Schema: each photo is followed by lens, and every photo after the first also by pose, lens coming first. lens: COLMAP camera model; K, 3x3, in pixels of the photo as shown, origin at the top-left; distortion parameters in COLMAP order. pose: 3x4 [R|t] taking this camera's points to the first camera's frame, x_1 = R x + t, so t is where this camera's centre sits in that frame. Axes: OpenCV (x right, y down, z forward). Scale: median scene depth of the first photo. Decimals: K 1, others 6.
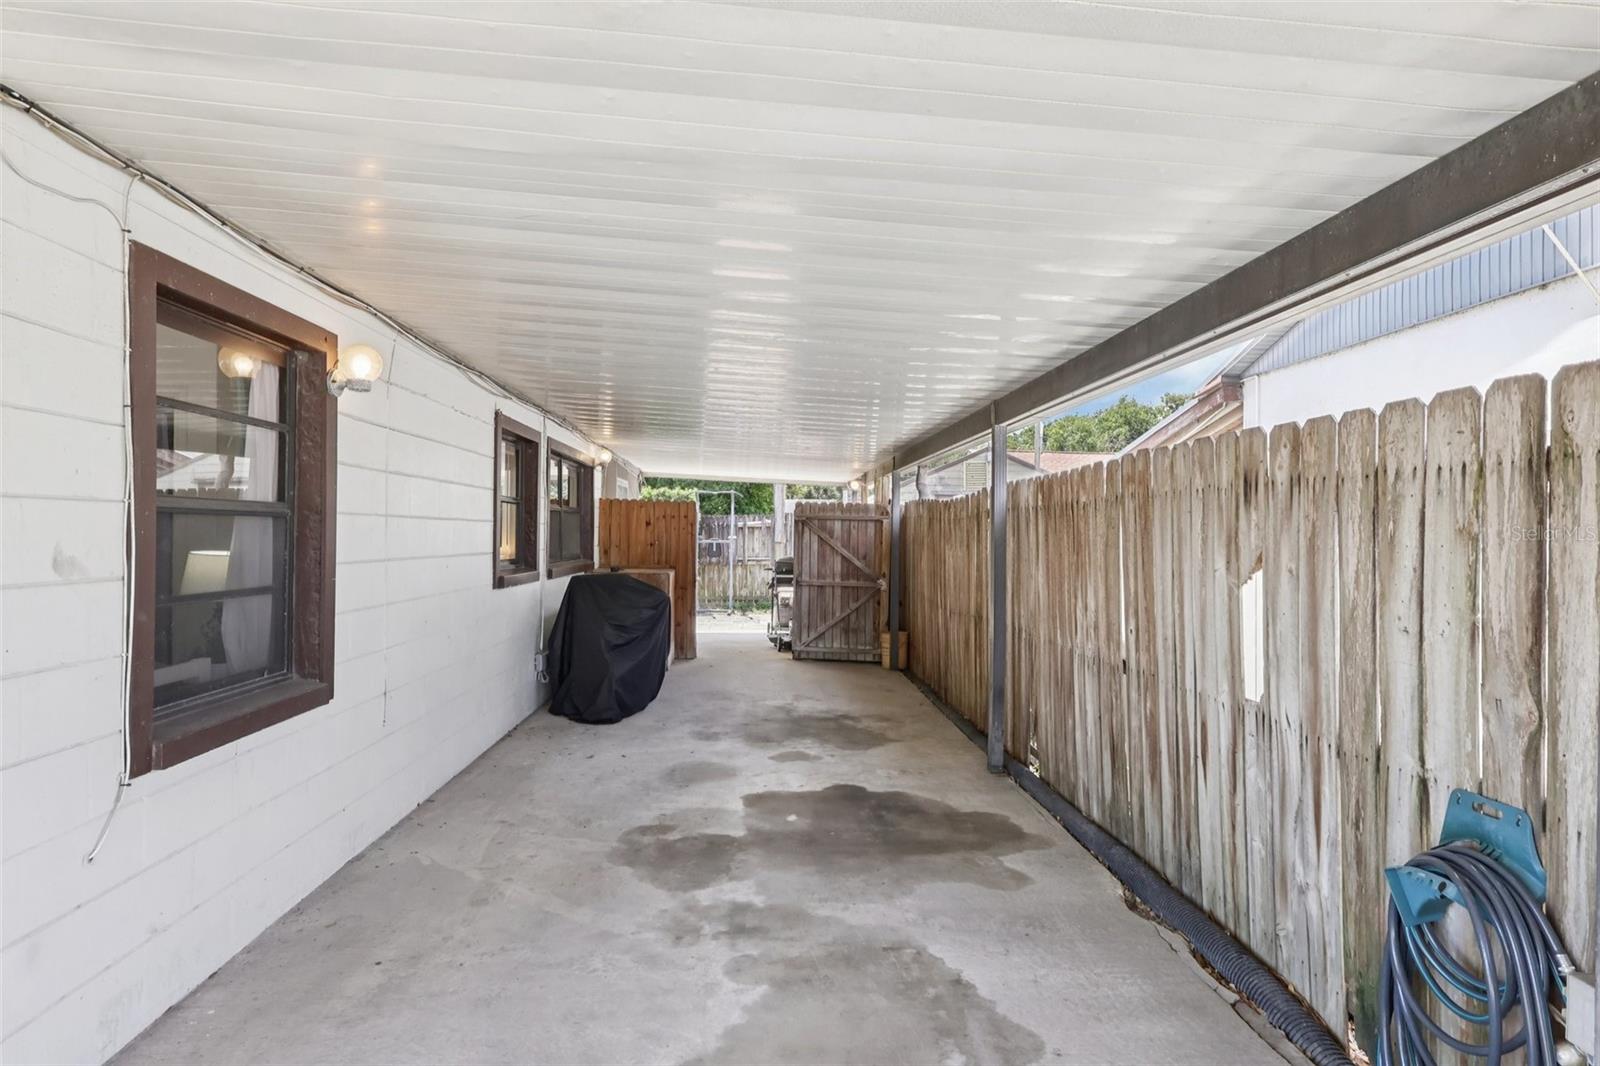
lens RADIAL K [[871.7, 0, 800.7], [0, 871.7, 538.4], [0, 0, 1]] dist [-0.000646, -0.000034]
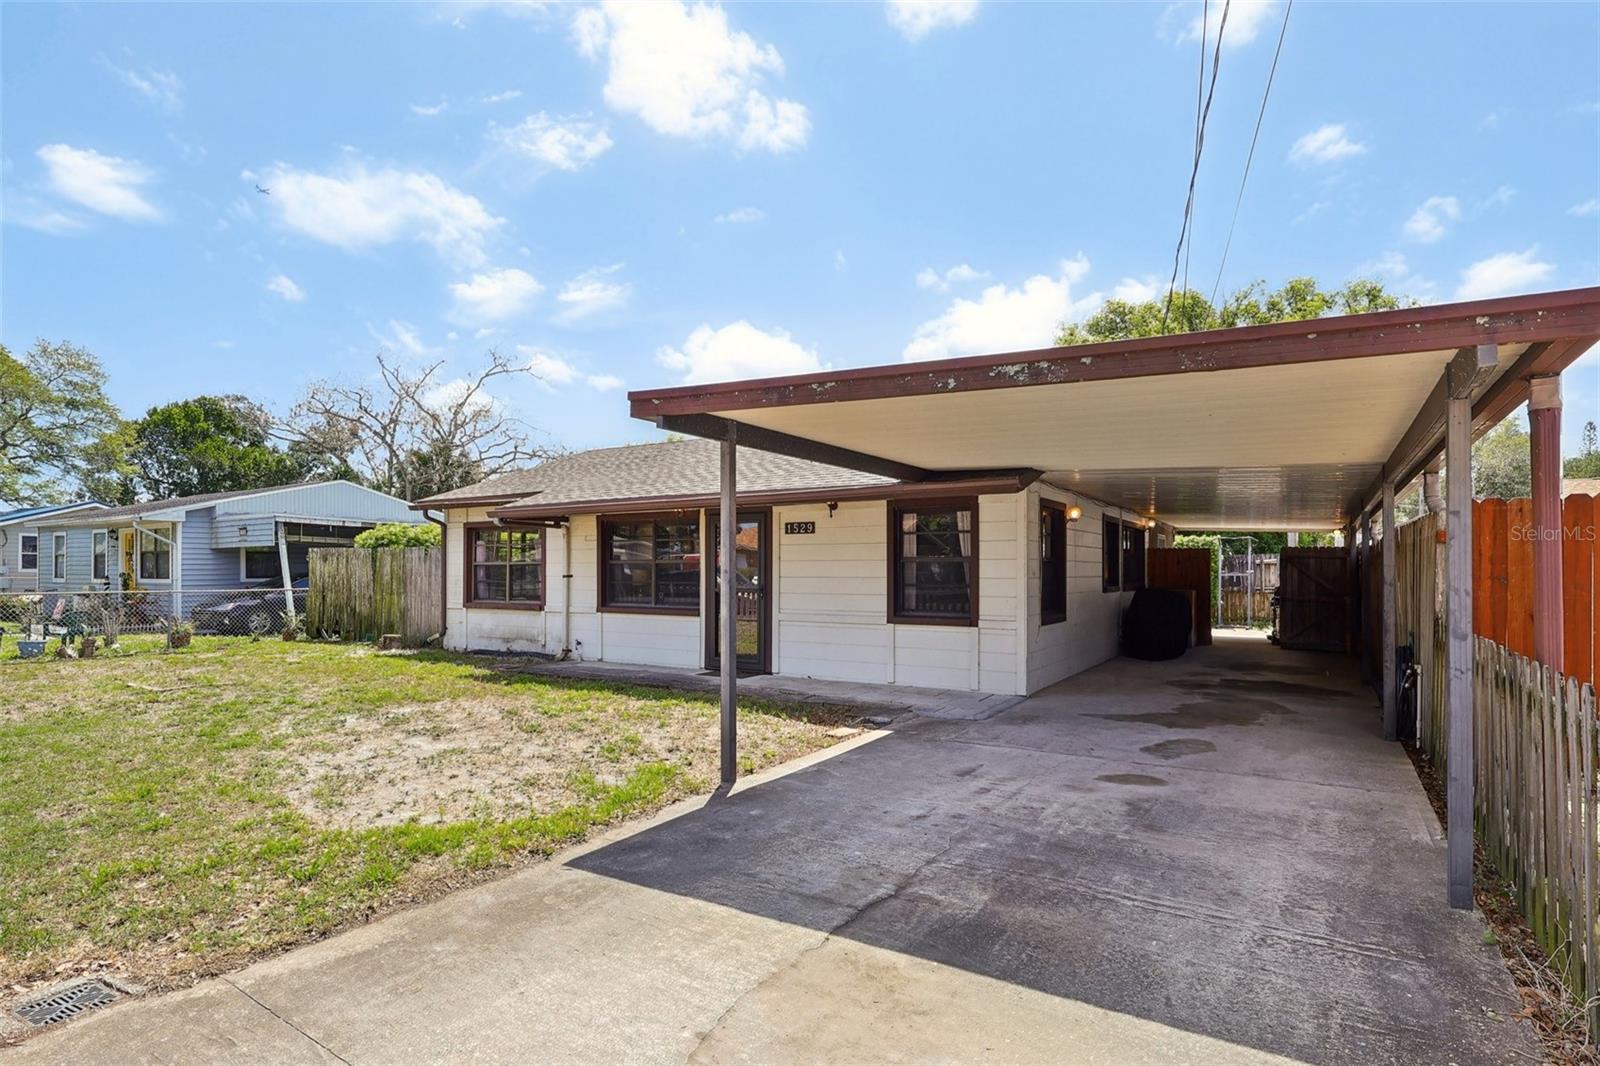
lens RADIAL K [[828.0, 0, 785.4], [0, 828.0, 570.3], [0, 0, 1]] dist [-0.002461, 0.000208]
pose [[0.811727, -0.008006, -0.583982, 0.146946], [0.003139, 0.999951, -0.009347, 0.011591], [0.584028, 0.005754, 0.811713, -0.768076]]
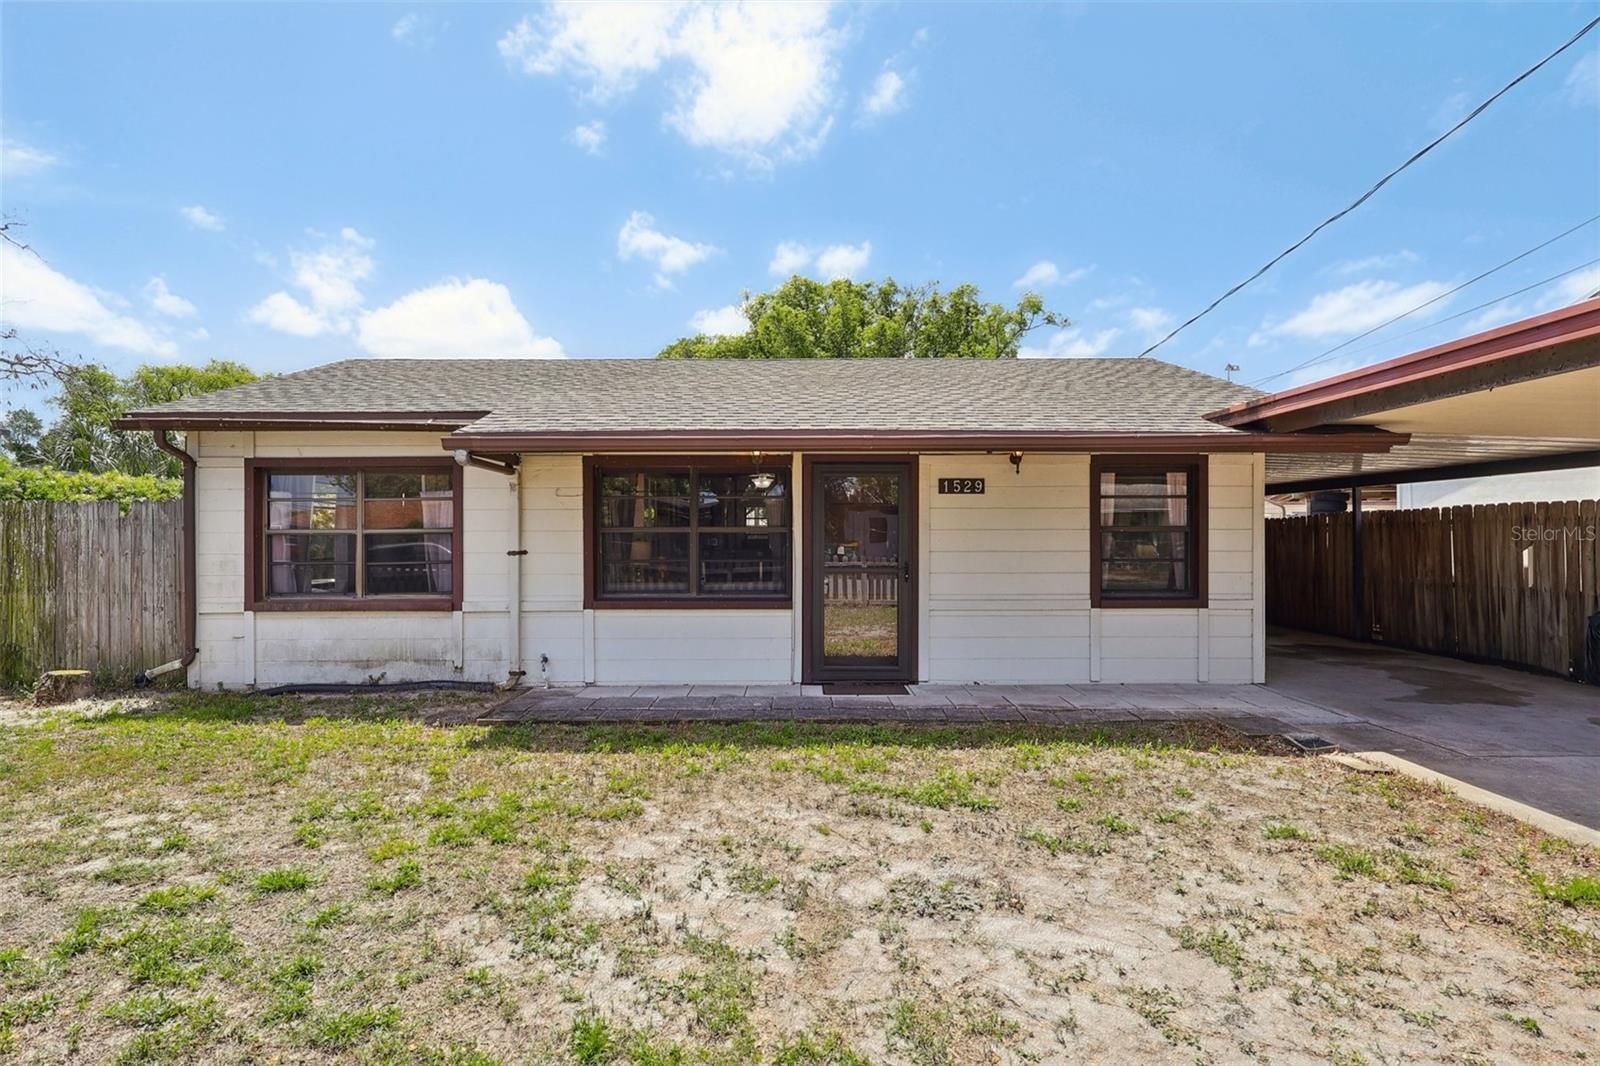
lens RADIAL K [[828.0, 0, 801.2], [0, 828.0, 534.8], [0, 0, 1]] dist [-0.002461, 0.000208]
pose [[0.999097, -0.009715, -0.041360, -0.653065], [0.009484, 0.999938, -0.005781, -0.003745], [0.041414, 0.005384, 0.999128, -0.693102]]
